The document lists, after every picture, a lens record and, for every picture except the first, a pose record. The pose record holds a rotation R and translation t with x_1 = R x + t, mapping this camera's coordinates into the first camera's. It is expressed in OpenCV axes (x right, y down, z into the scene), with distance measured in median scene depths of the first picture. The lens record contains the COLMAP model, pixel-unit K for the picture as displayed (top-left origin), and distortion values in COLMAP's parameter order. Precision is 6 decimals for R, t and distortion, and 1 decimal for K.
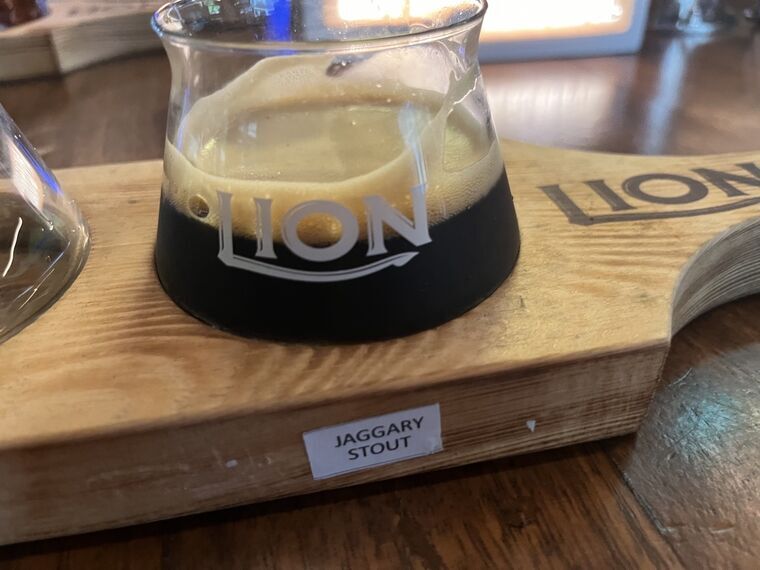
lens RADIAL K [[573.5, 0, 380.0], [0, 573.5, 285.0], [0, 0, 1]] dist [0.002334, 0.003264]
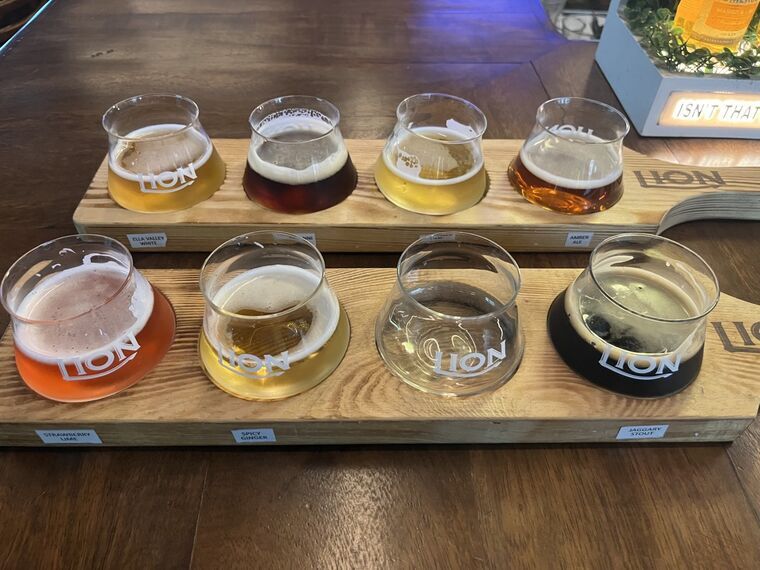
lens RADIAL K [[573.5, 0, 380.0], [0, 573.5, 285.0], [0, 0, 1]] dist [0.002334, 0.003264]
pose [[0.984360, 0.156231, -0.081408, -1.135978], [-0.135222, 0.966246, 0.219280, -0.861427], [0.112918, -0.204842, 0.972260, -1.742261]]
